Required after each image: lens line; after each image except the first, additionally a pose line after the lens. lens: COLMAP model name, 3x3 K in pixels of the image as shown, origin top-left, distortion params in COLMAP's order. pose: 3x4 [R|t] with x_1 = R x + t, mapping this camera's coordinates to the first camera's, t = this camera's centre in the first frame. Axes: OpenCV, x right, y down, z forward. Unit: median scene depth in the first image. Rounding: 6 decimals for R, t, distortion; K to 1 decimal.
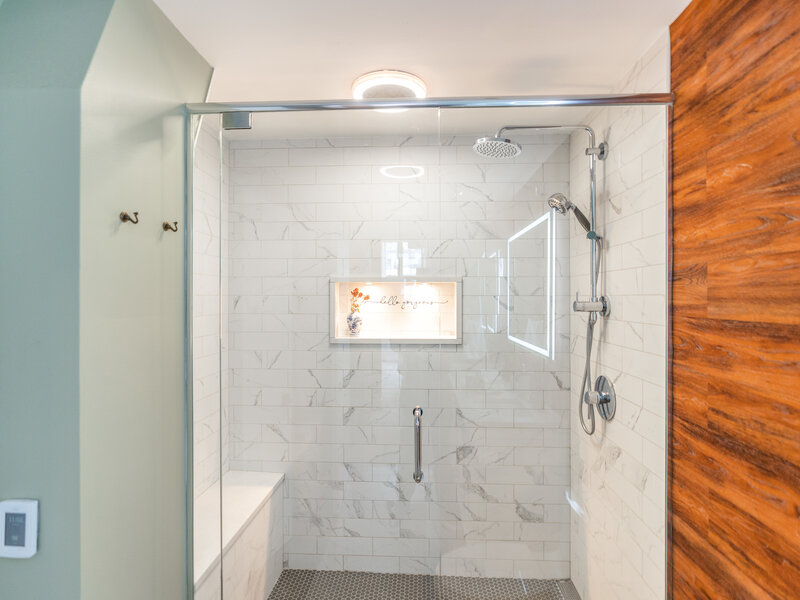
lens RADIAL K [[424.1, 0, 400.0], [0, 424.1, 296.1], [0, 0, 1]] dist [-0.002661, 0.001655]
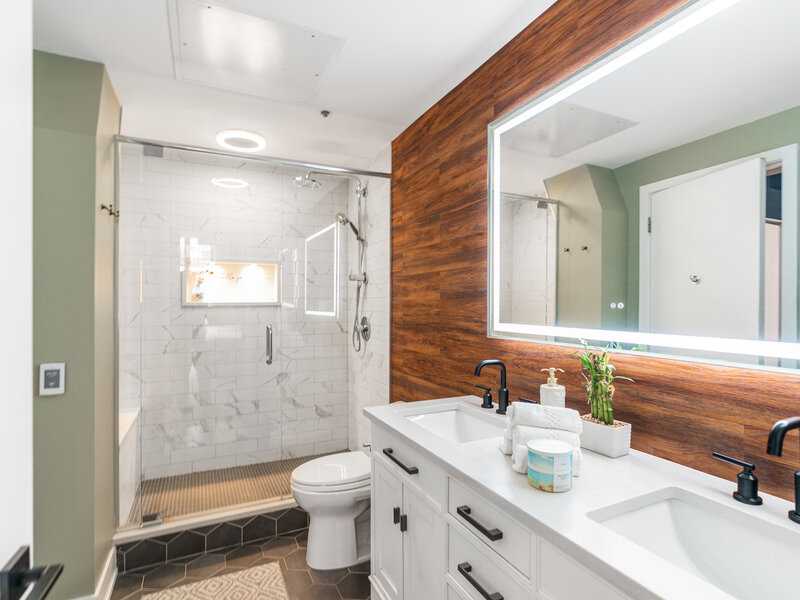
lens RADIAL K [[424.1, 0, 400.0], [0, 424.1, 296.1], [0, 0, 1]] dist [-0.002661, 0.001655]
pose [[0.877711, 0.004662, 0.479167, -0.258443], [-0.000190, 0.999956, -0.009381, 0.118606], [-0.479190, 0.008143, 0.877673, -0.667043]]
